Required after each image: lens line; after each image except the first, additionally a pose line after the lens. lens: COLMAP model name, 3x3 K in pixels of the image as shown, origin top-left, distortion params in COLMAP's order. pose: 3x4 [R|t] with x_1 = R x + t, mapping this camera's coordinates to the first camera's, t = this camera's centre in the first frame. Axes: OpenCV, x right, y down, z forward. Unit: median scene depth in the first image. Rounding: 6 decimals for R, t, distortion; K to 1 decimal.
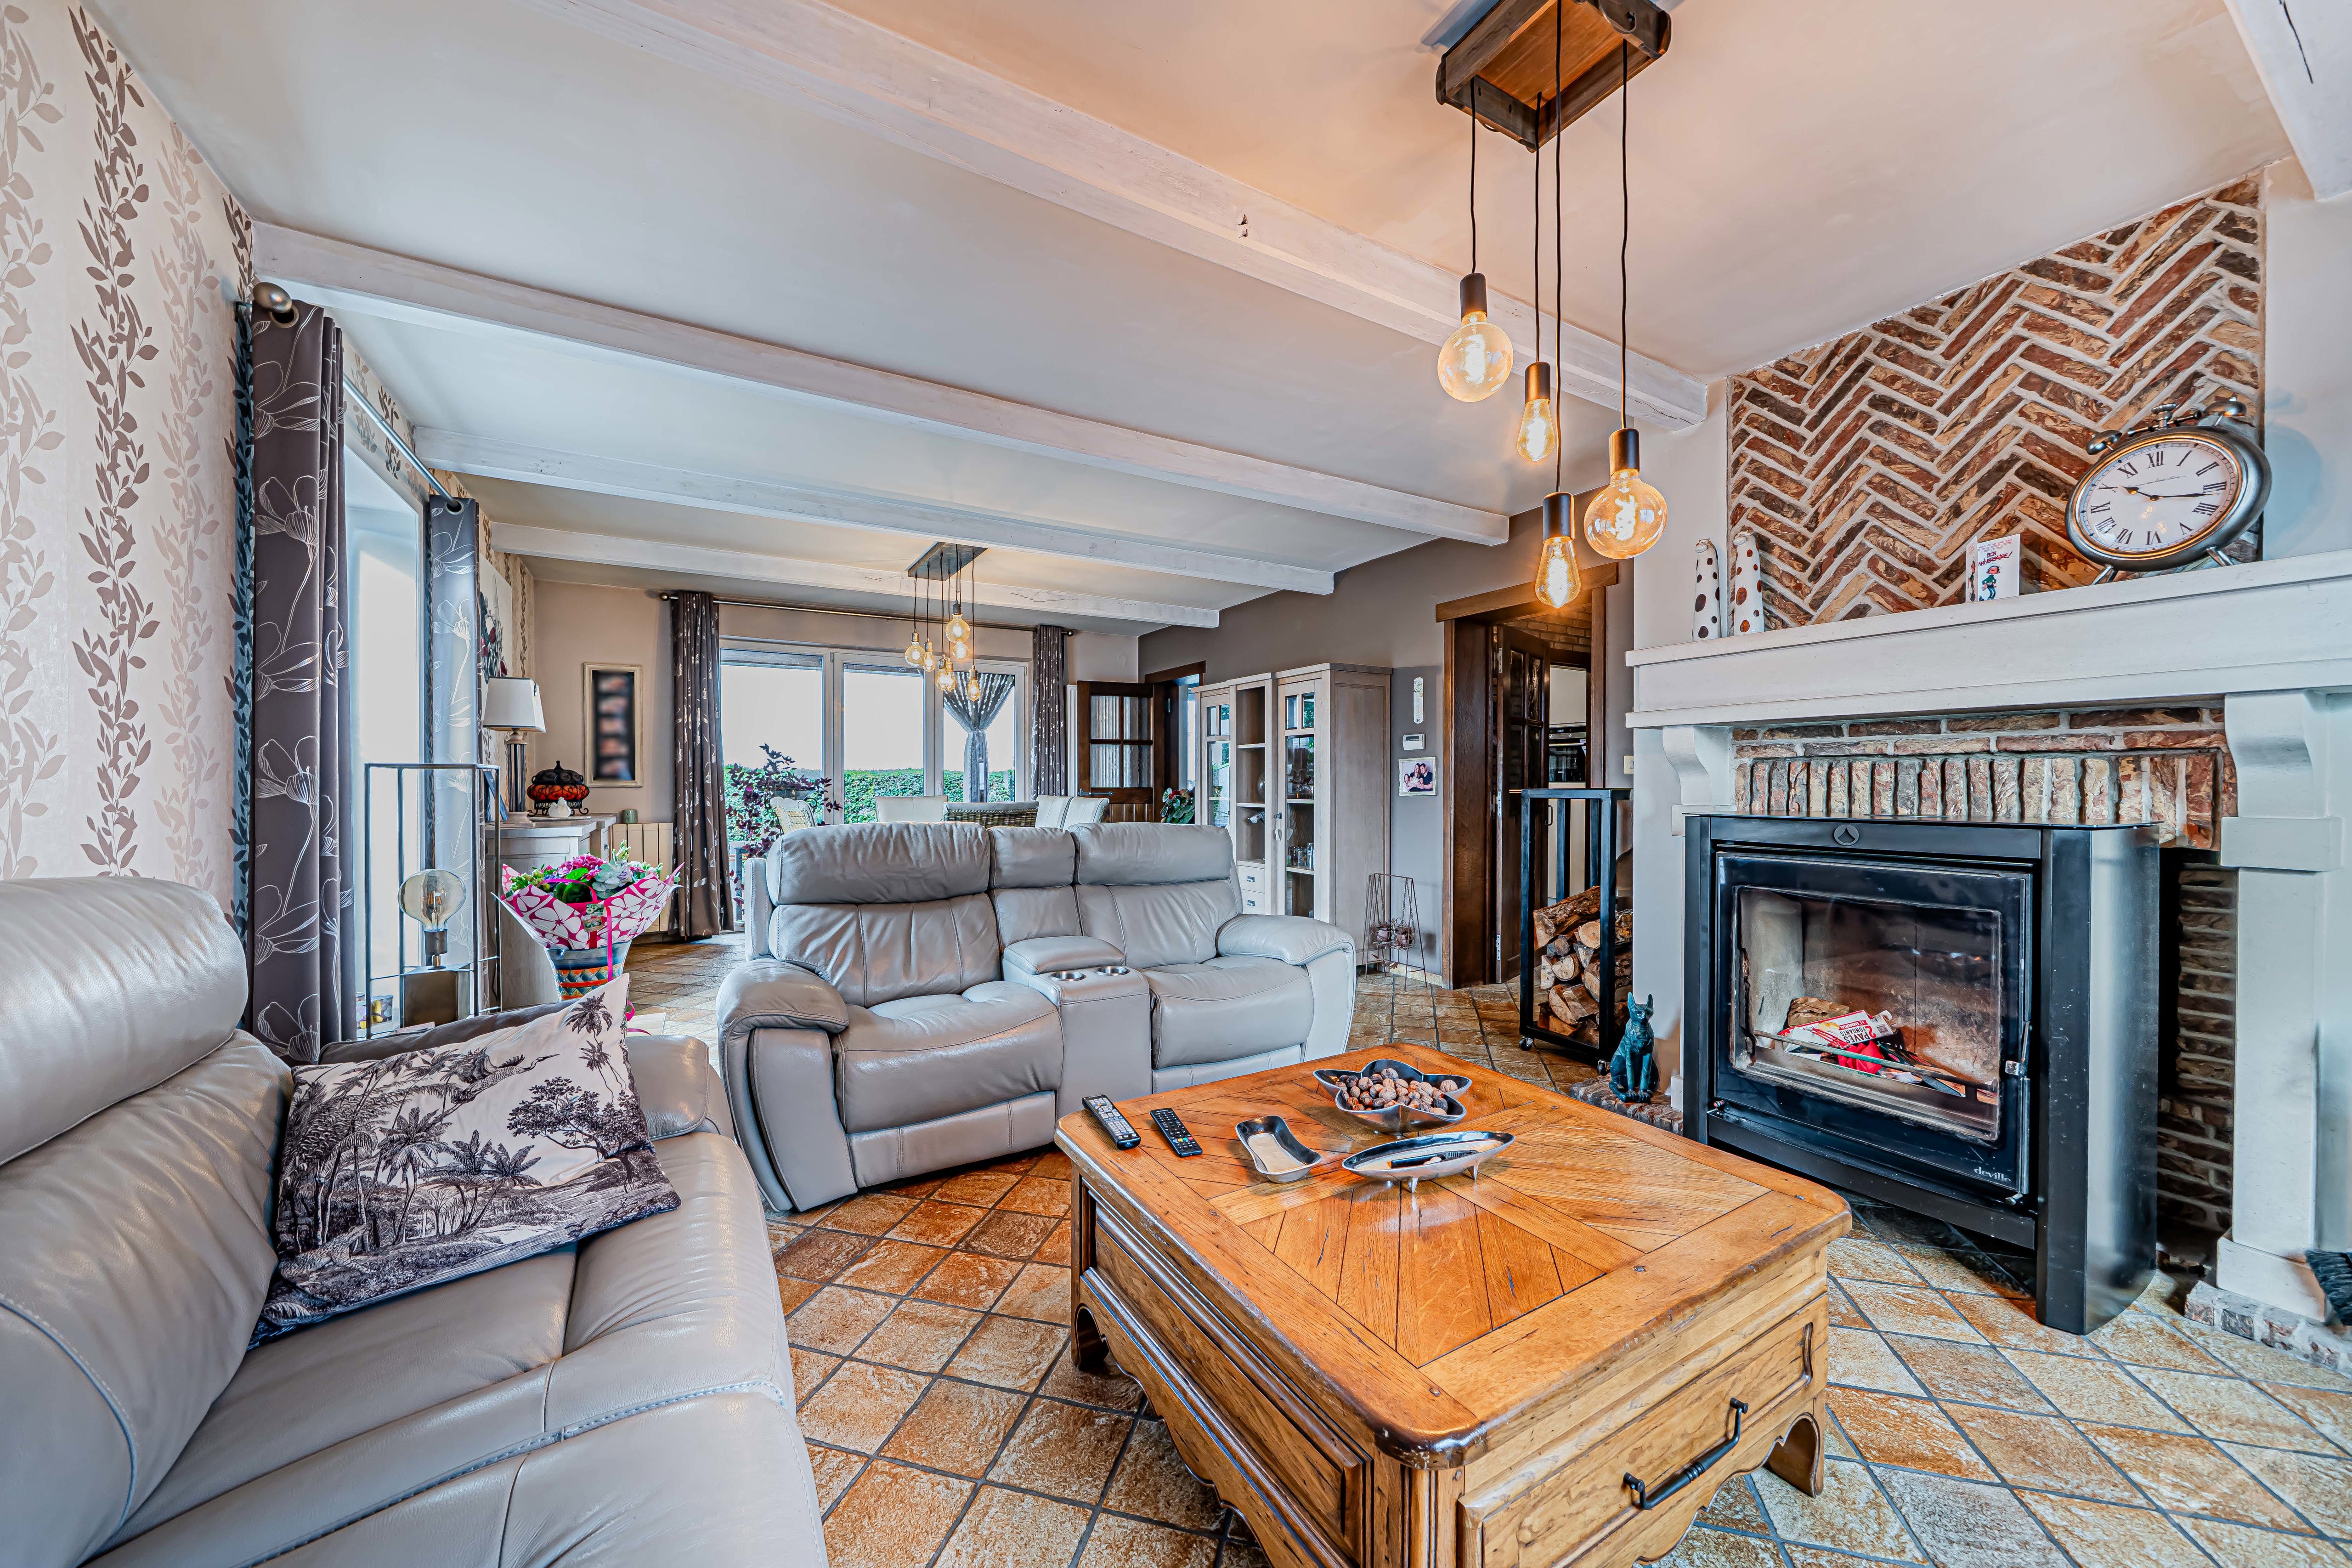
lens RADIAL K [[844.7, 0, 1183.7], [0, 844.7, 776.7], [0, 0, 1]] dist [-0.005170, 0.000243]
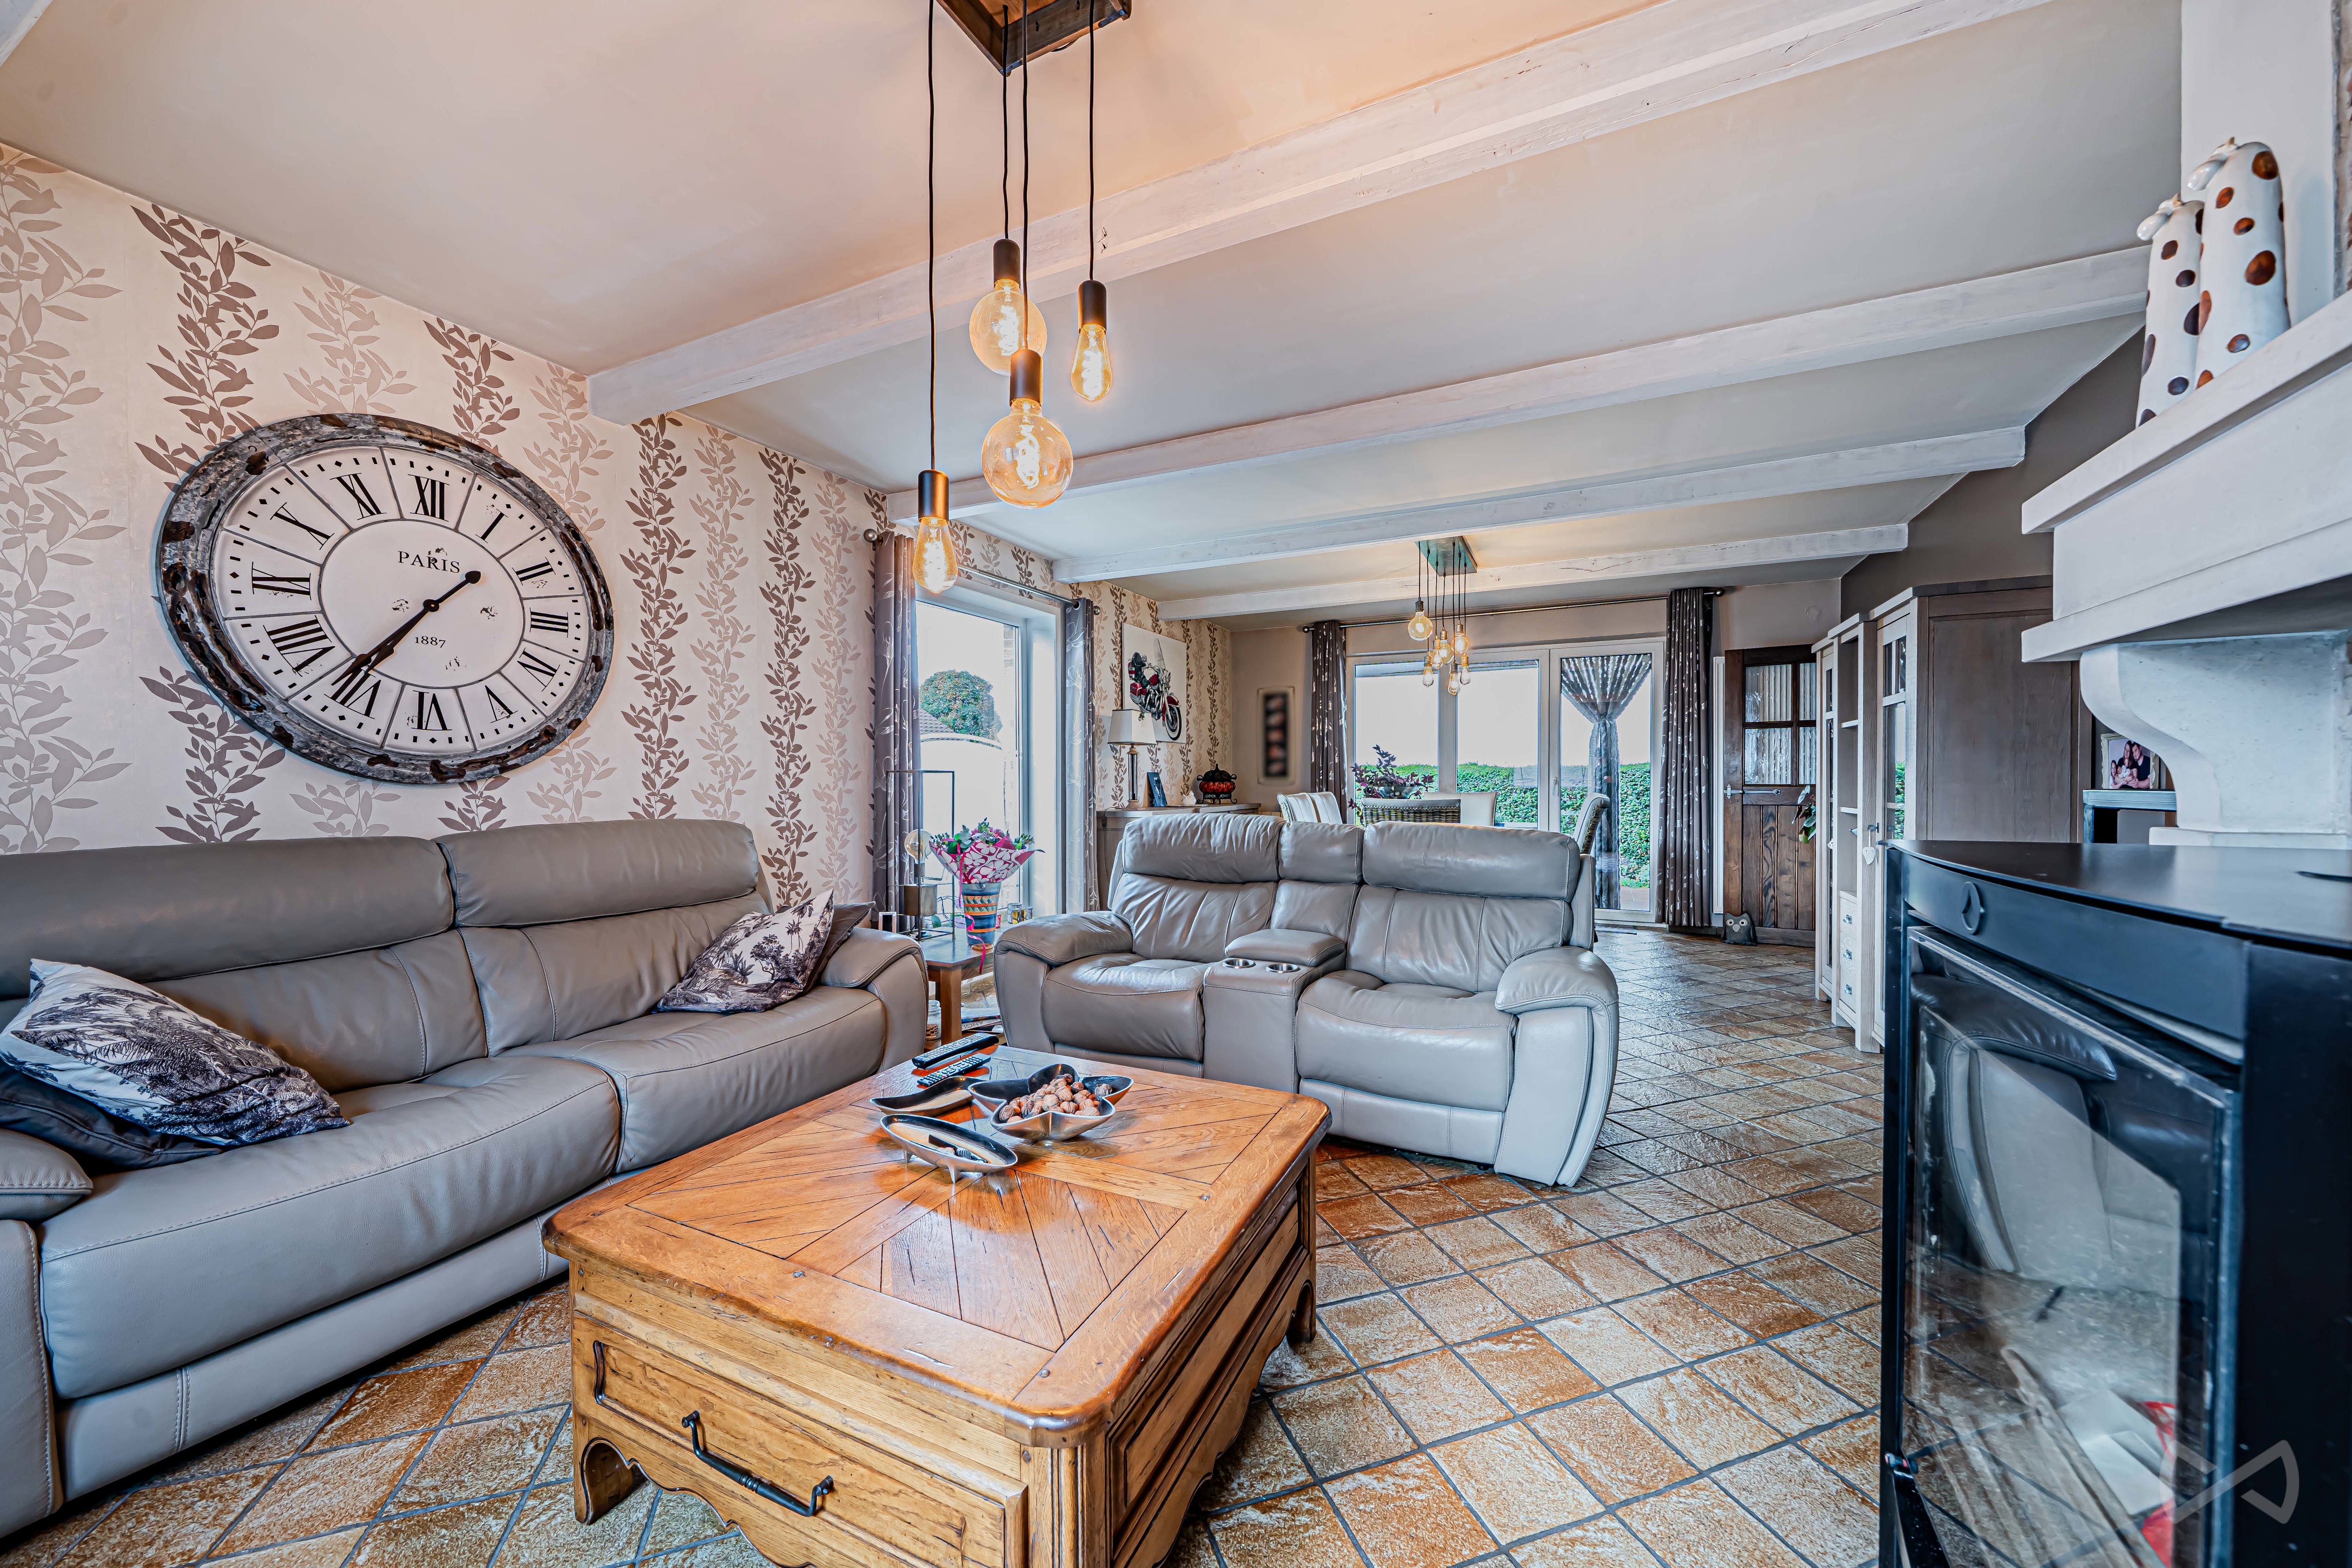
lens RADIAL K [[844.7, 0, 1183.7], [0, 844.7, 776.7], [0, 0, 1]] dist [-0.005170, 0.000243]
pose [[0.556842, -0.005224, -0.830602, 0.433804], [0.008933, 0.999960, -0.000300, 0.001988], [0.830570, -0.007253, 0.556866, 0.222745]]
